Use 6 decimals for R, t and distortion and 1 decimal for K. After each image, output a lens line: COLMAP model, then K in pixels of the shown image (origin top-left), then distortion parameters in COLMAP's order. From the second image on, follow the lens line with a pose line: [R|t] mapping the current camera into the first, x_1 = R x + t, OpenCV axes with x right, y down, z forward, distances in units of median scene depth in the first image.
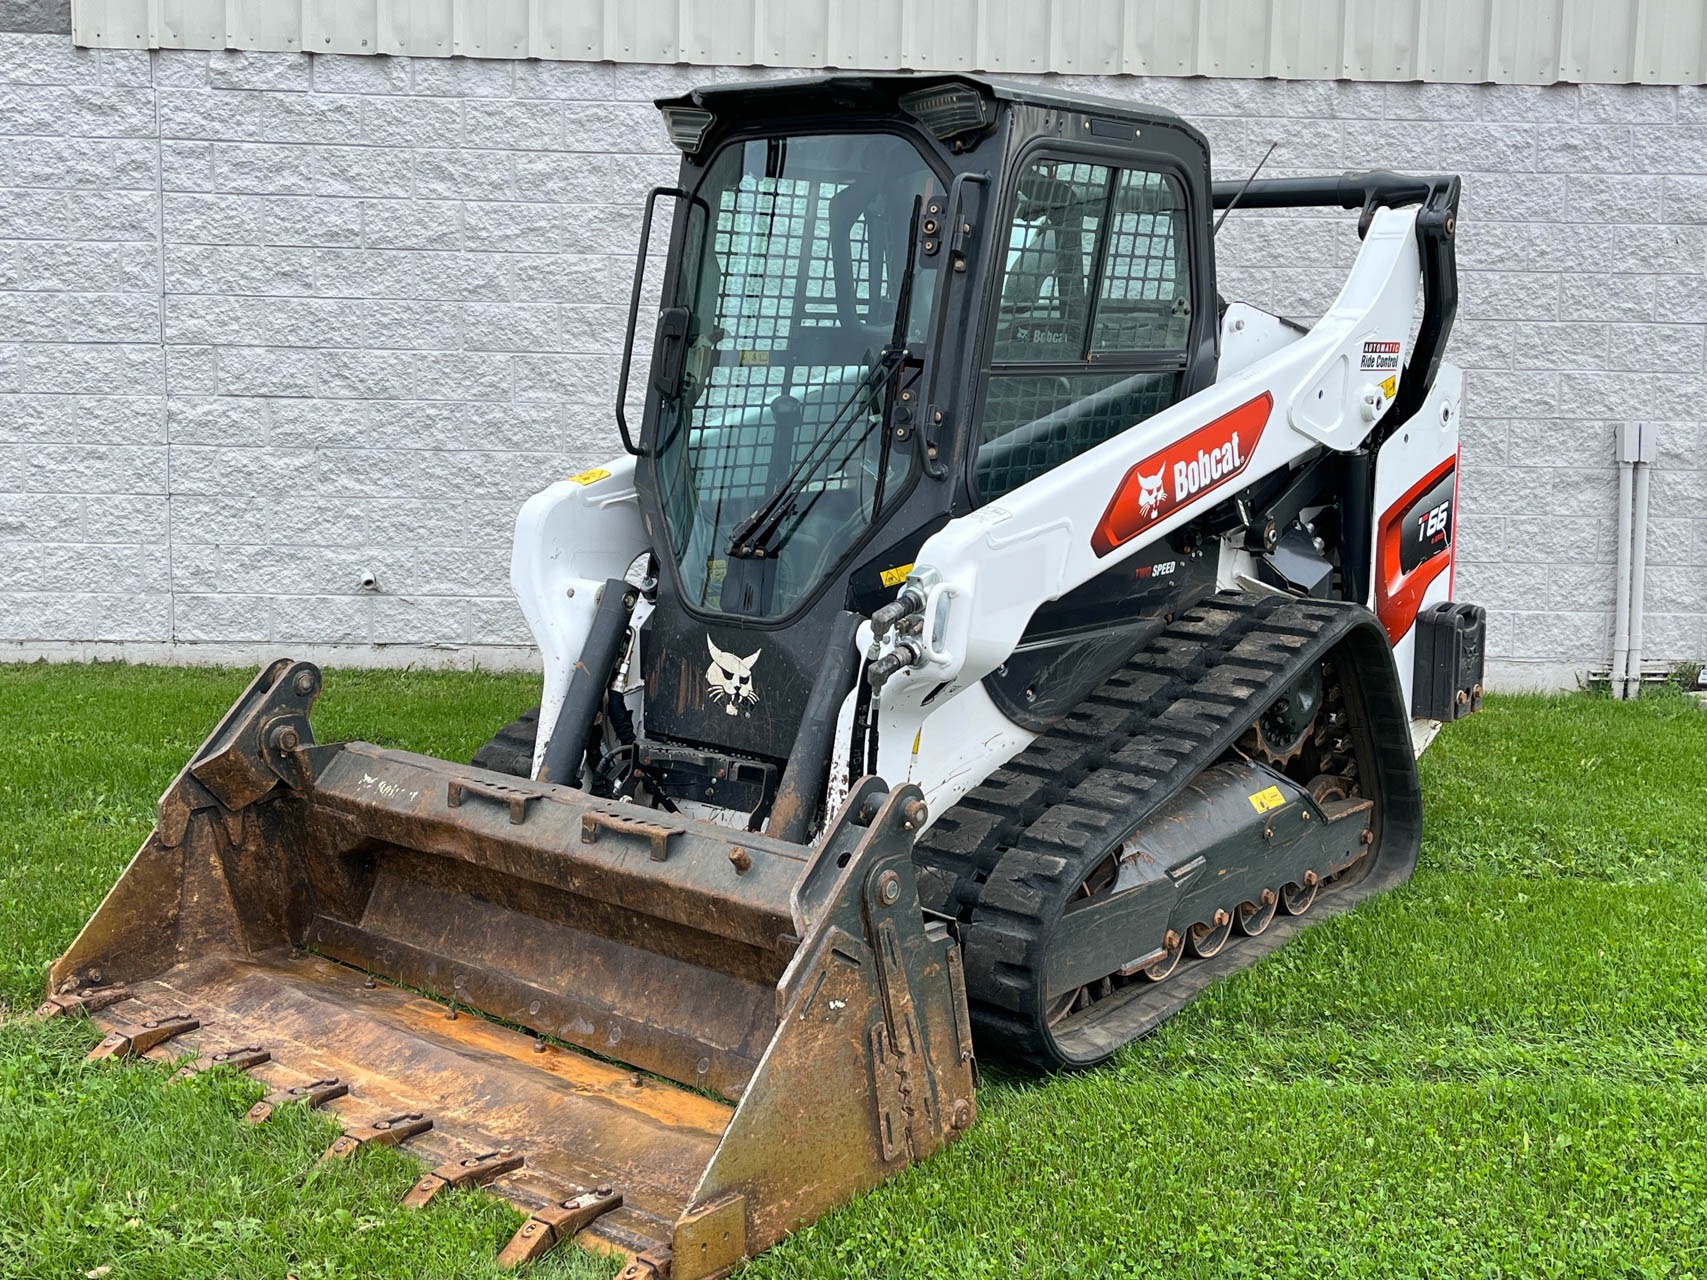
lens RADIAL K [[1991.3, 0, 853.5], [0, 1991.3, 640.0], [0, 0, 1]] dist [0.125921, -0.340608]
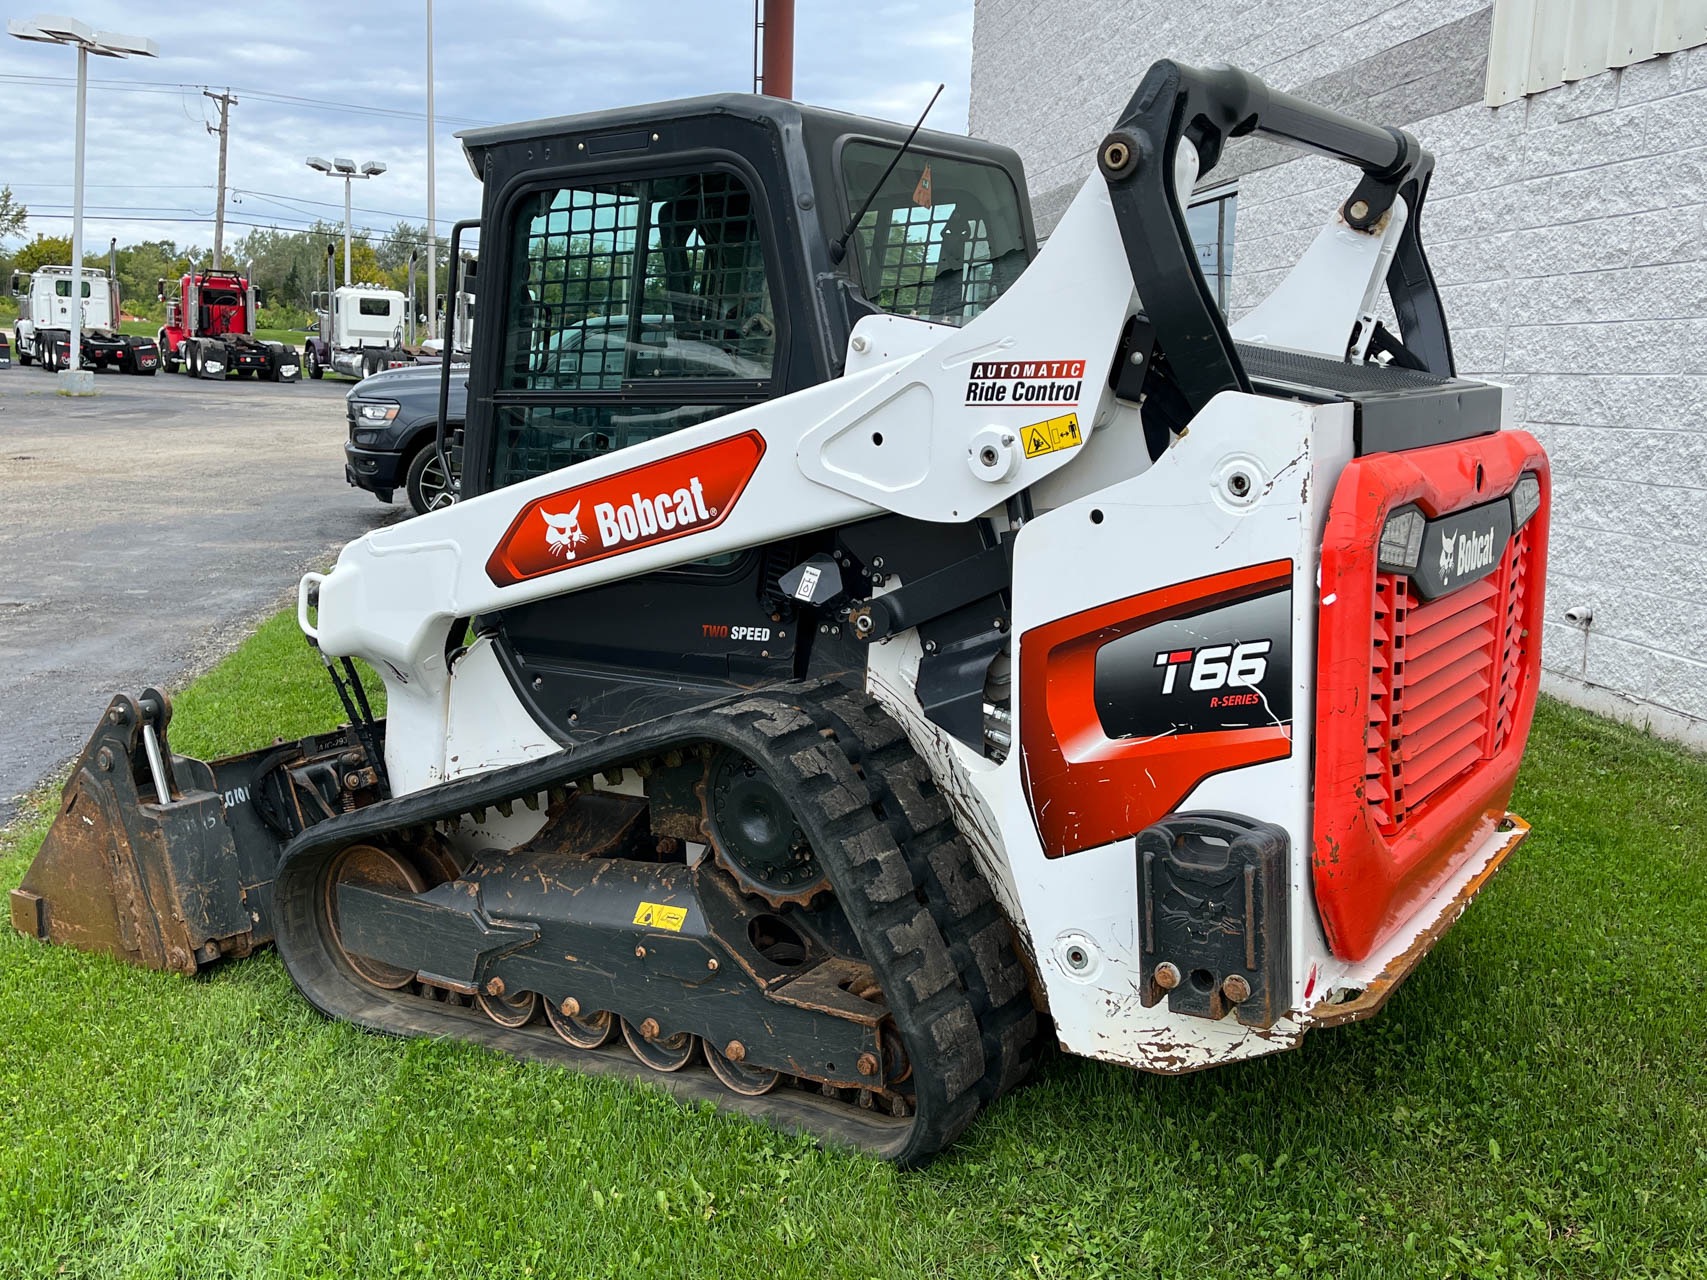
lens RADIAL K [[1599.1, 0, 862.4], [0, 1599.1, 634.8], [0, 0, 1]] dist [0.073754, -0.046412]
pose [[0.099147, 0.147713, -0.984048, 0.930697], [-0.133492, 0.981956, 0.133949, -0.148601], [0.986078, 0.118082, 0.117076, 1.072759]]
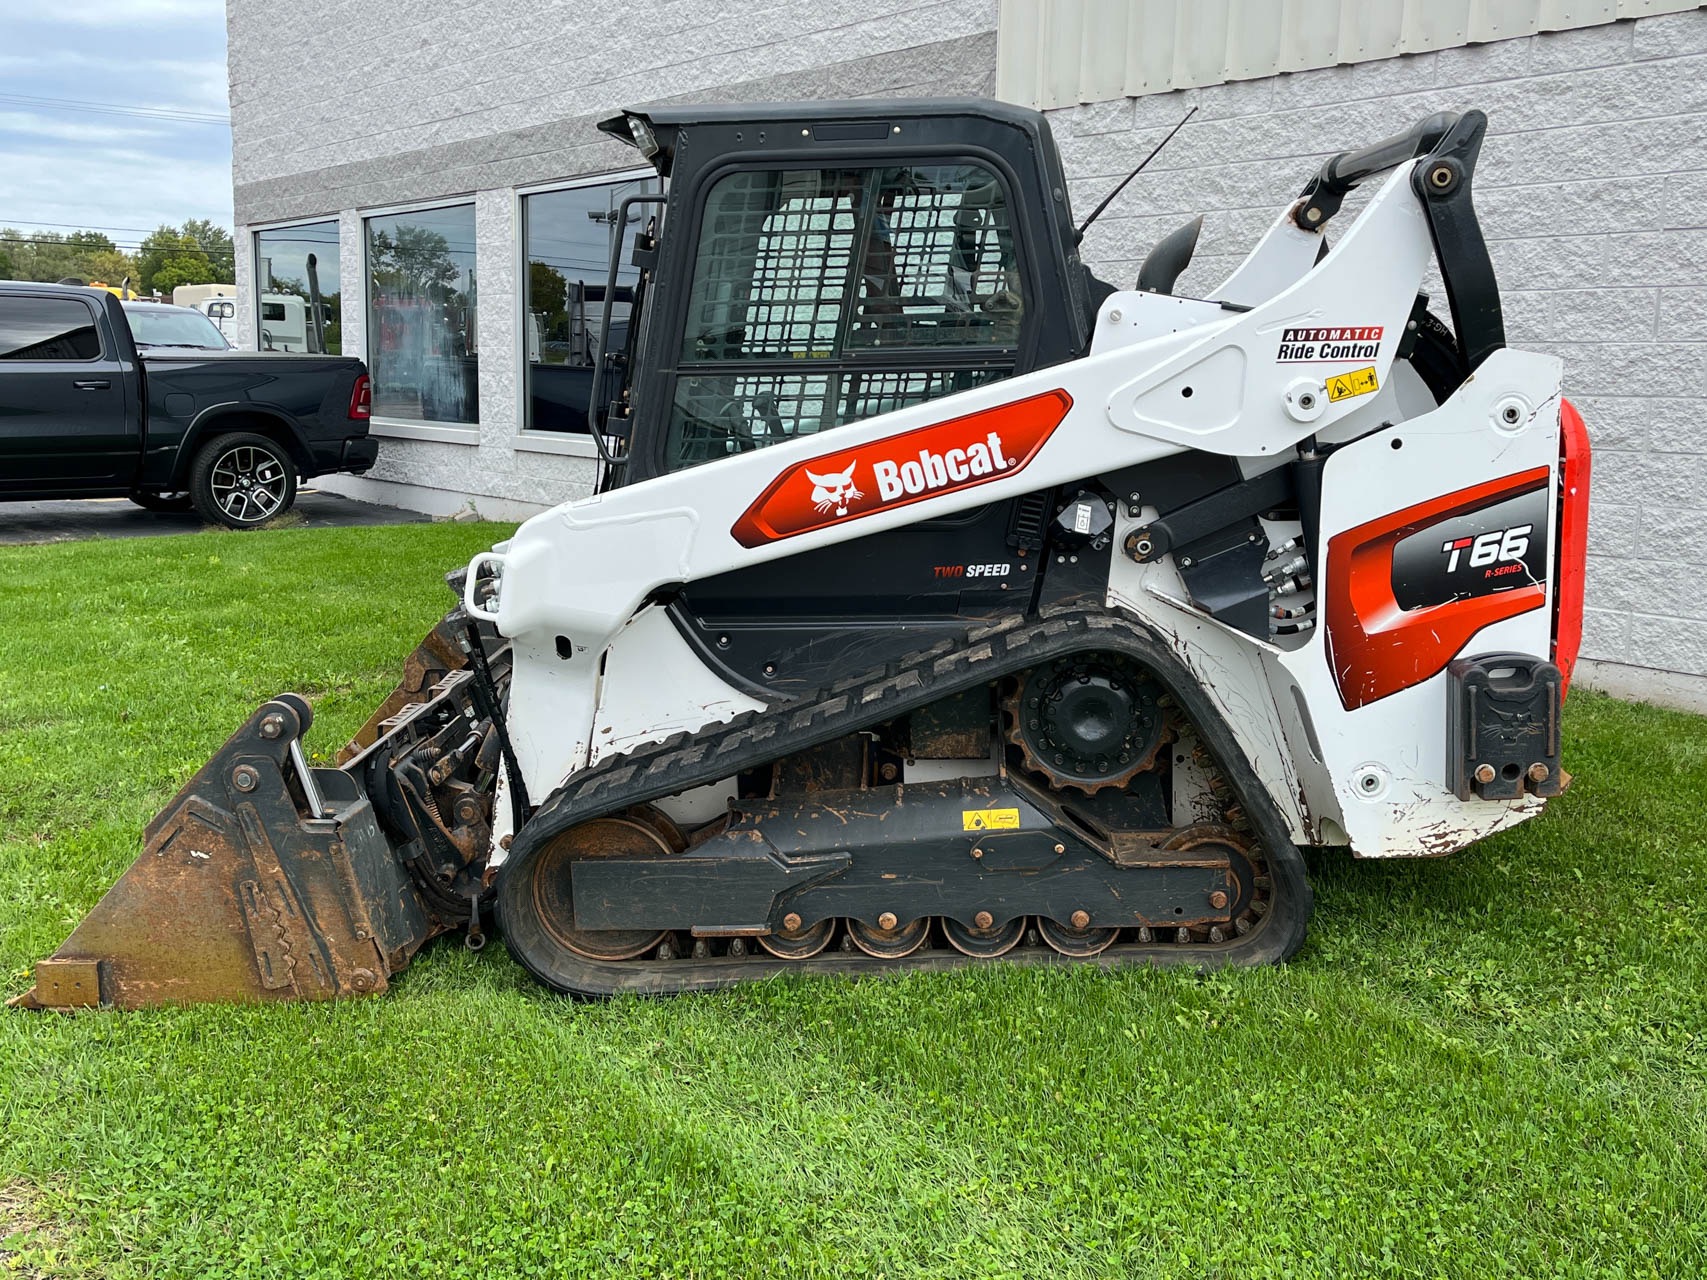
lens RADIAL K [[1670.0, 0, 865.5], [0, 1670.0, 627.1], [0, 0, 1]] dist [0.085376, -0.093291]
pose [[0.599705, 0.115063, -0.791905, 0.857760], [-0.091784, 0.992968, 0.074770, -0.070664], [0.794940, 0.027845, 0.606049, 0.504188]]
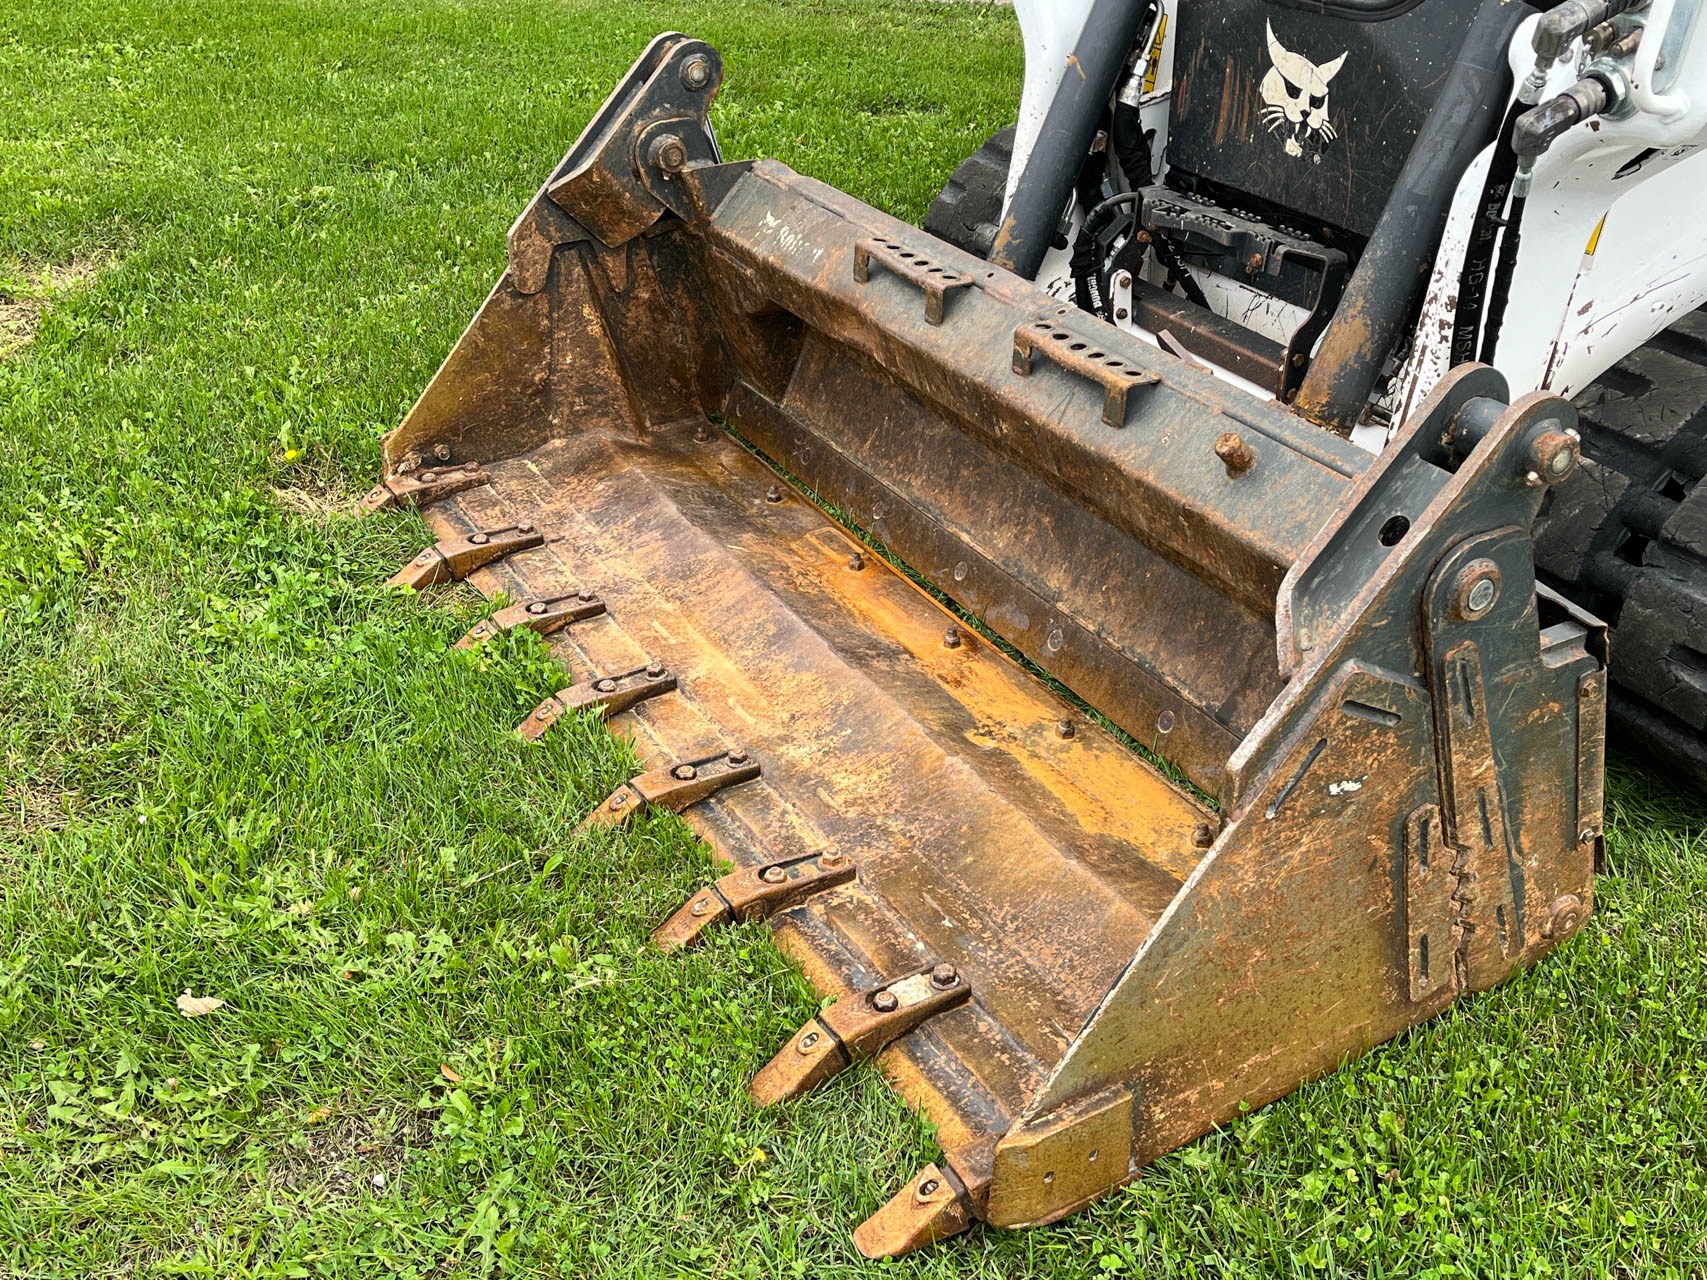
lens RADIAL K [[1794.3, 0, 868.2], [0, 1794.3, 622.1], [0, 0, 1]] dist [0.115899, -0.207980]
pose [[0.938944, 0.138749, -0.314853, 0.014627], [-0.017819, 0.933468, 0.358219, -0.028733], [0.343608, -0.330737, 0.878946, 0.399986]]
